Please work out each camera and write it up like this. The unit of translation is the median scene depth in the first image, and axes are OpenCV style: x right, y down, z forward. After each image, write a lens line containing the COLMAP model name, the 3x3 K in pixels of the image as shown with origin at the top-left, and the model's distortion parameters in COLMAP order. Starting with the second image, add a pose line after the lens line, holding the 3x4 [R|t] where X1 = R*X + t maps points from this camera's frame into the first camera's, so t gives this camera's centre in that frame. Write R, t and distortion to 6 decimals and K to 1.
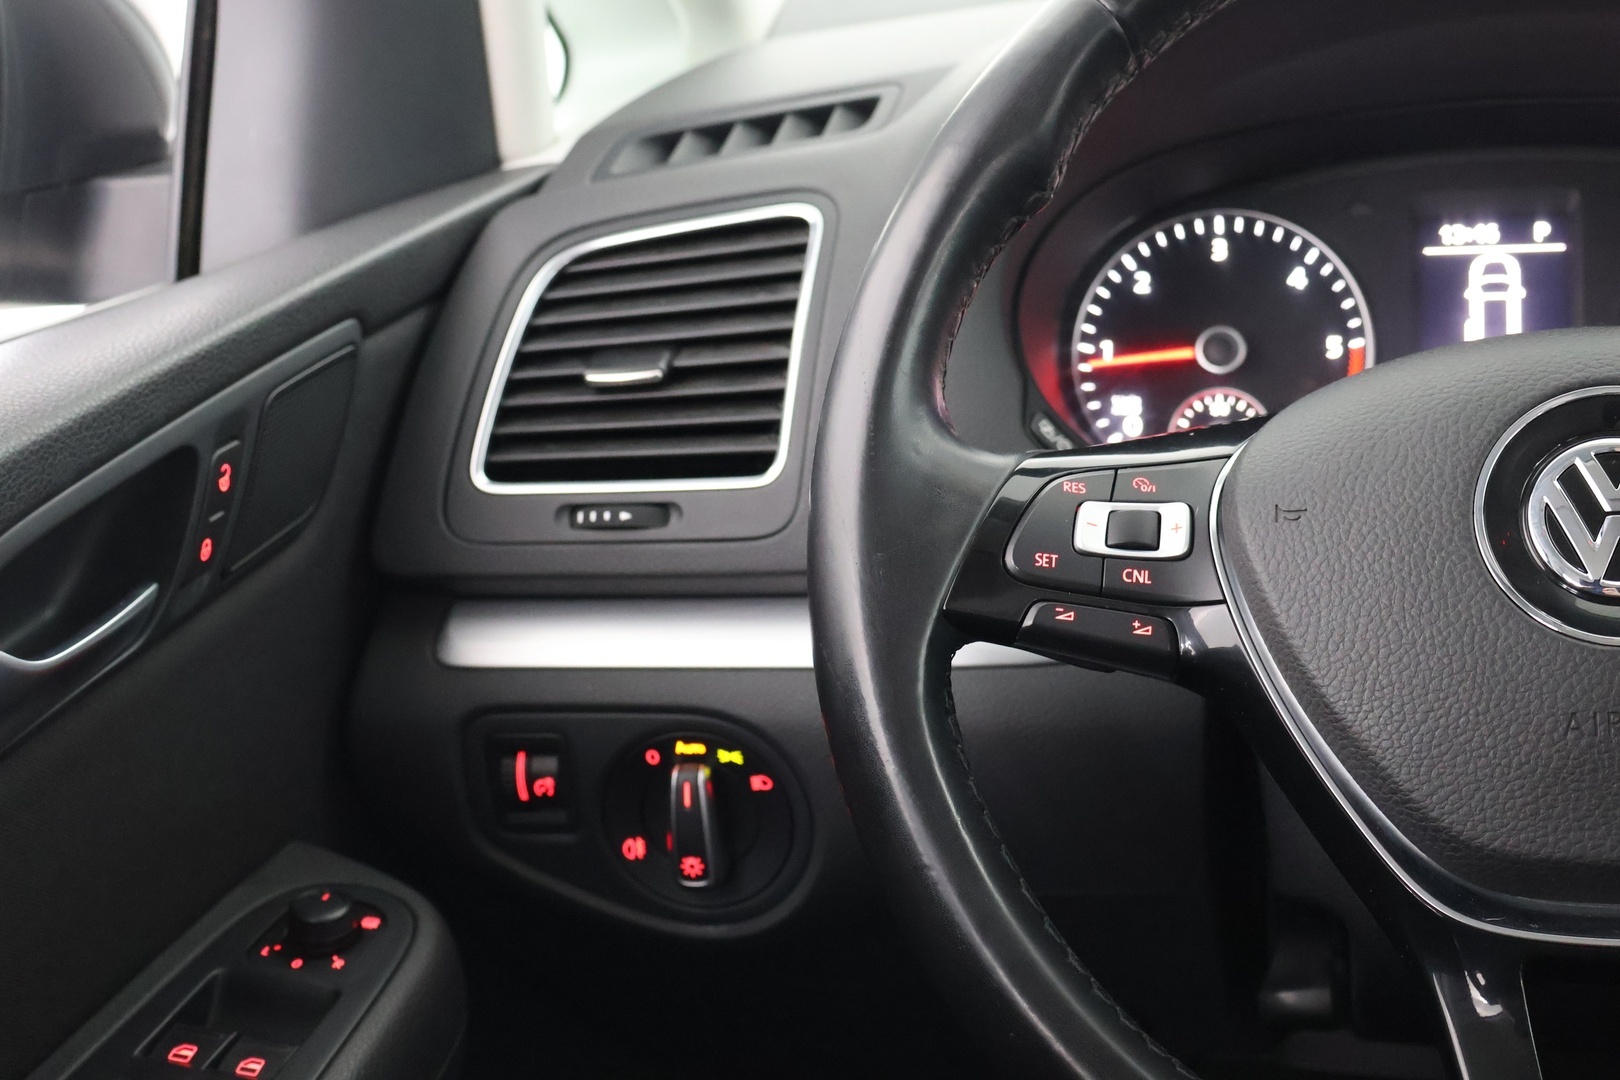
lens RADIAL K [[2054.9, 0, 811.2], [0, 2054.9, 538.3], [0, 0, 1]] dist [0.016029, 0.000000]
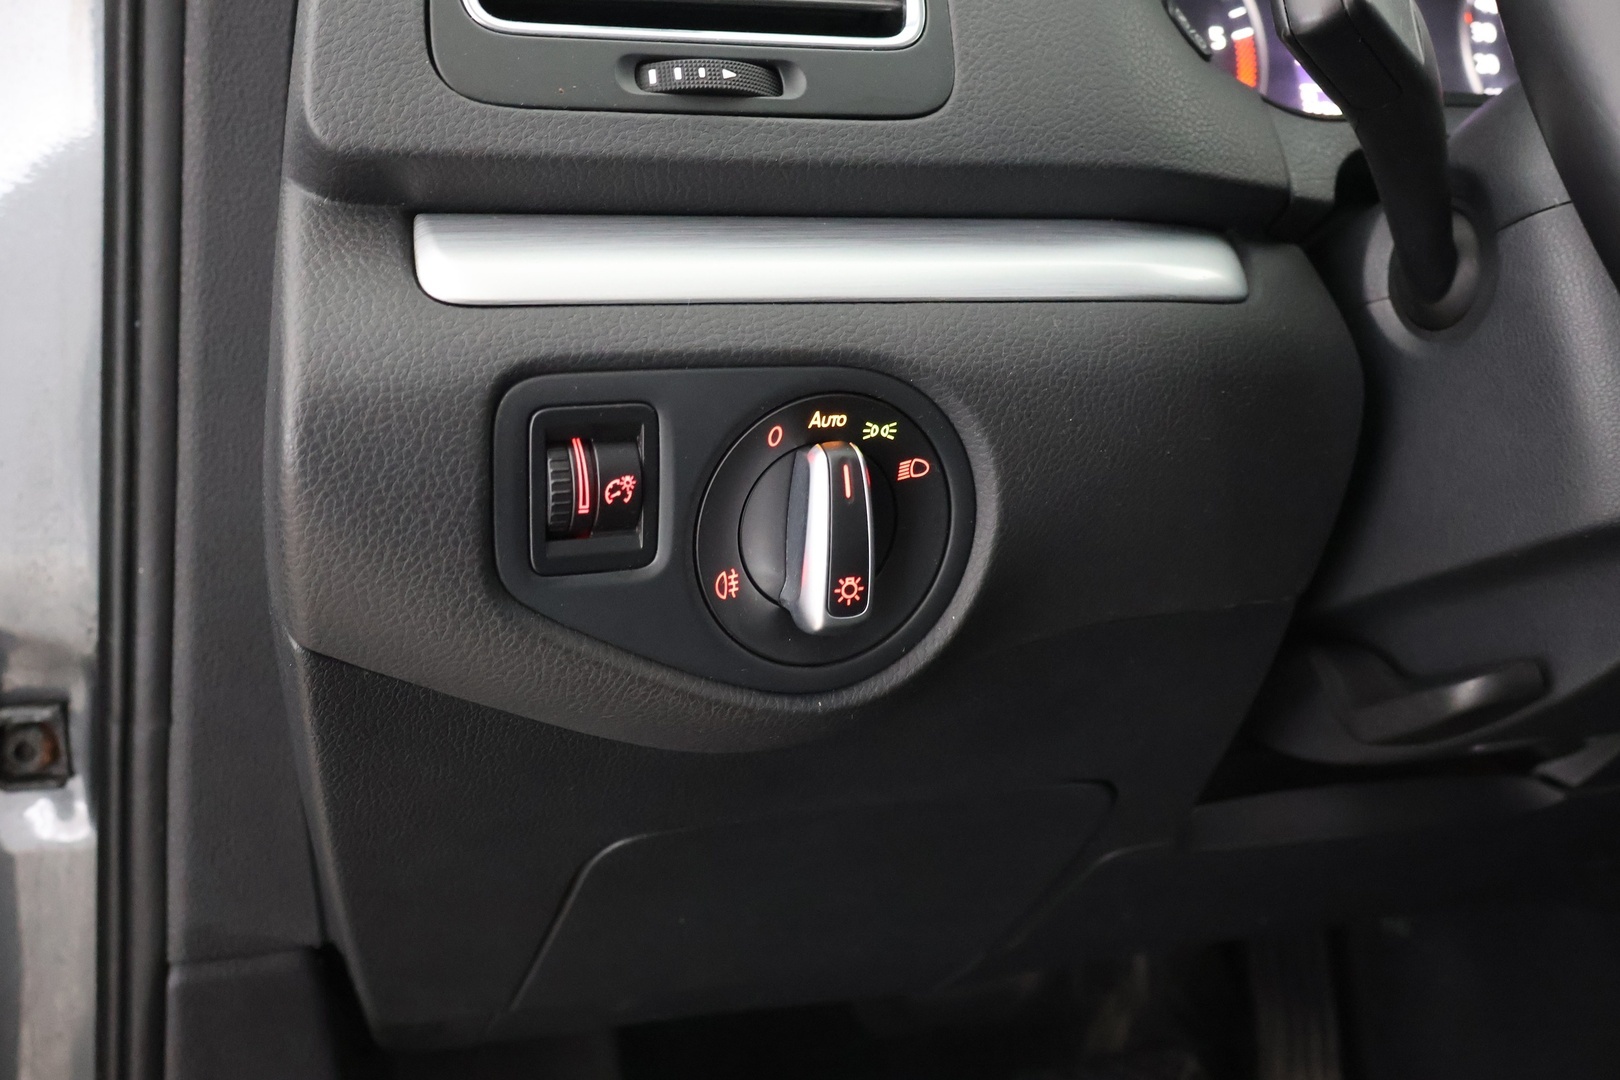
lens RADIAL K [[1881.8, 0, 809.1], [0, 1881.8, 544.3], [0, 0, 1]] dist [-0.009883, 0.000000]
pose [[0.801897, -0.033081, 0.596546, -0.428811], [0.069855, 0.996809, -0.038624, 0.163044], [-0.593365, 0.072644, 0.801649, 0.490959]]
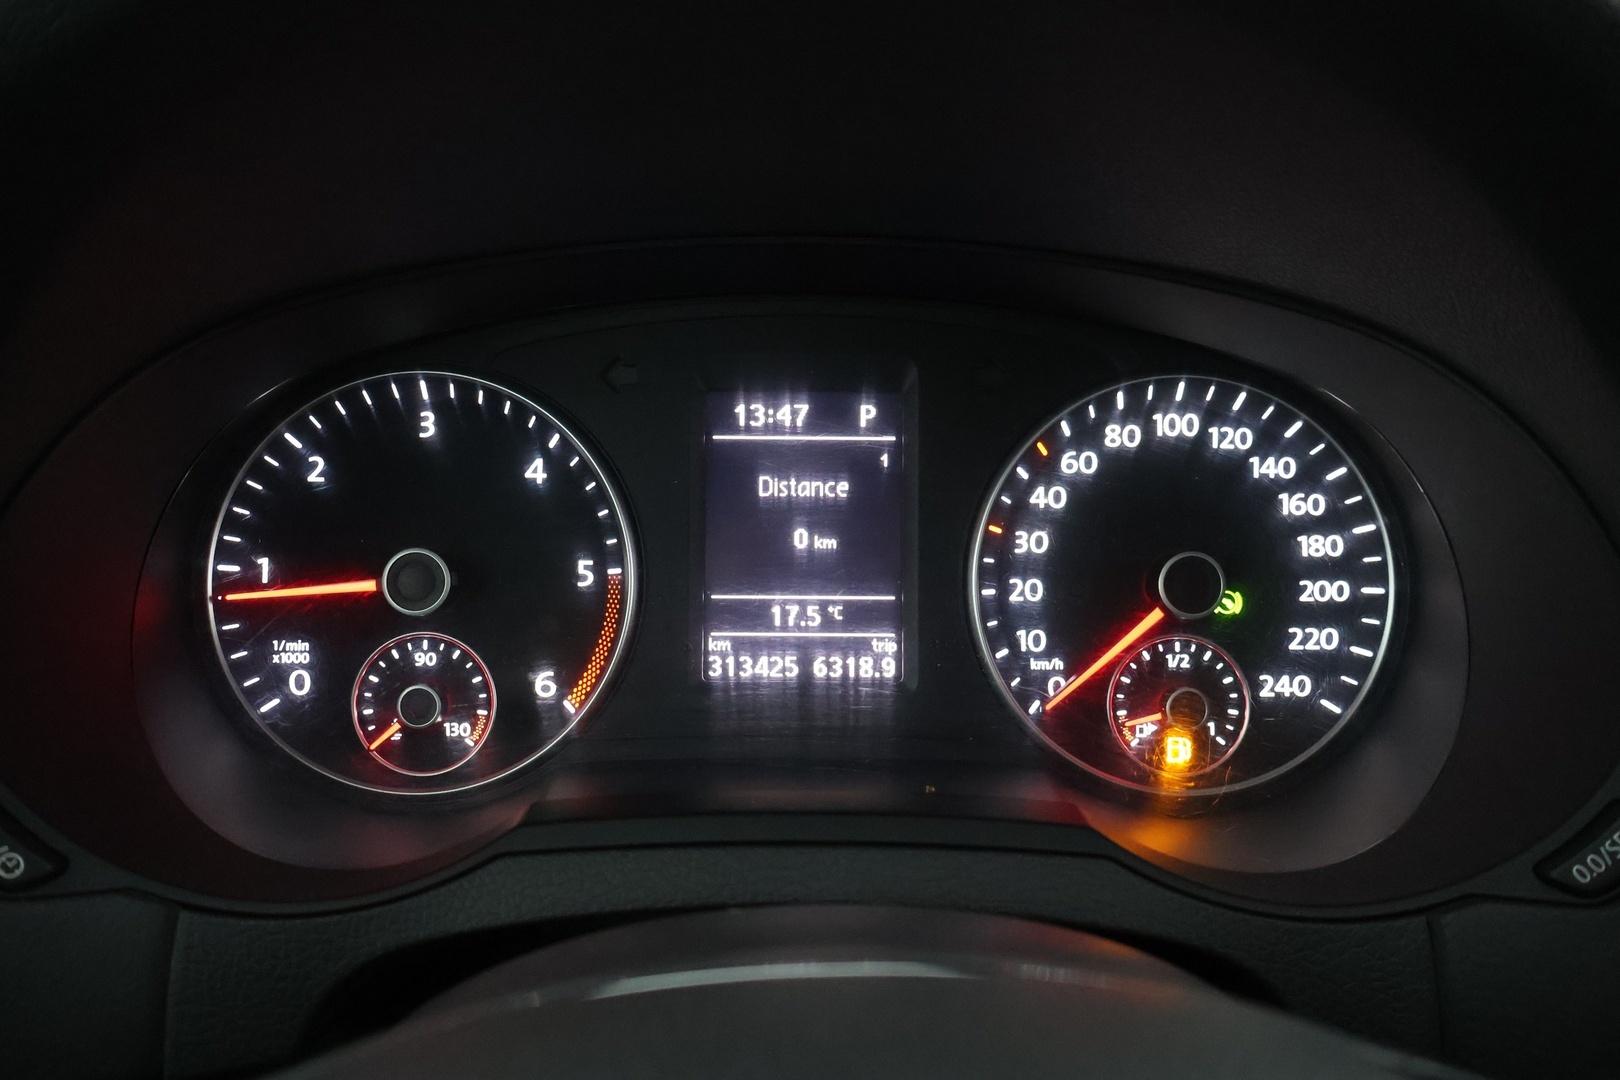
lens RADIAL K [[1361.6, 0, 817.5], [0, 1361.6, 538.2], [0, 0, 1]] dist [-0.015028, 0.022466]
pose [[0.967799, -0.016978, 0.251152, 0.231499], [-0.004254, 0.996477, 0.083754, -0.155622], [-0.251690, -0.082125, 0.964317, 0.575256]]
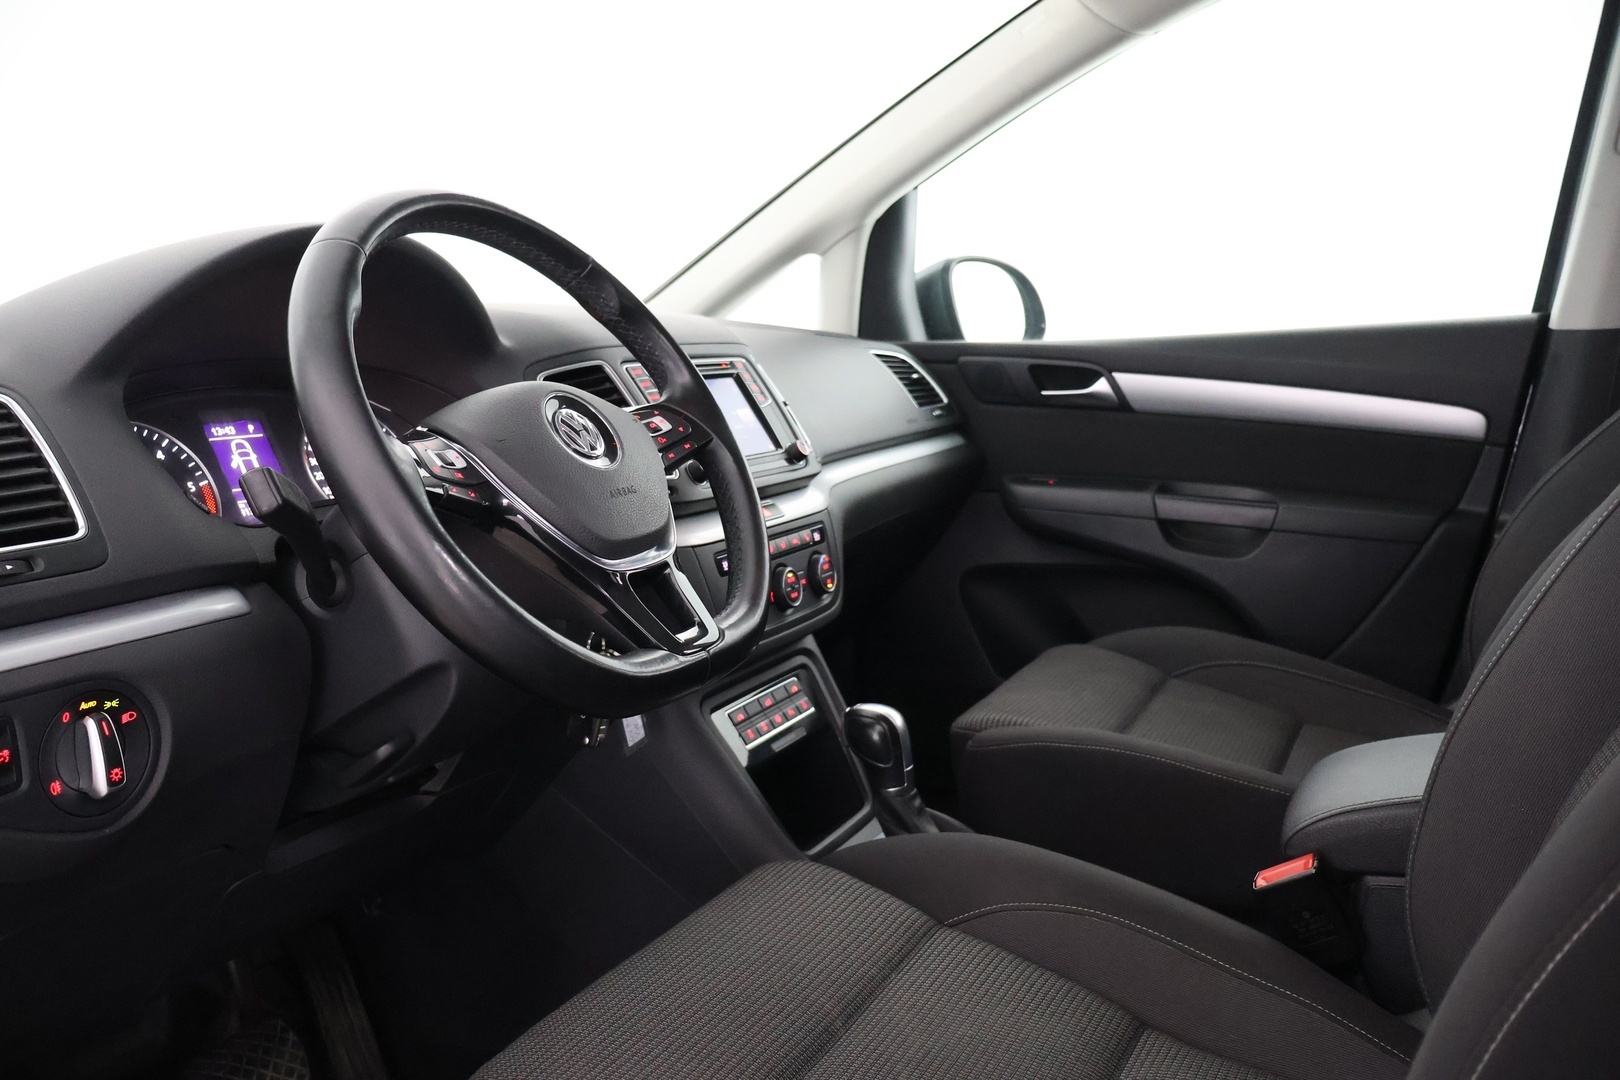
lens RADIAL K [[1361.6, 0, 805.6], [0, 1361.6, 535.6], [0, 0, 1]] dist [-0.015028, 0.022466]
pose [[0.239039, -0.057339, 0.969315, -0.898641], [0.325978, 0.945060, -0.024483, 0.178970], [-0.914658, 0.321828, 0.244598, 0.202166]]
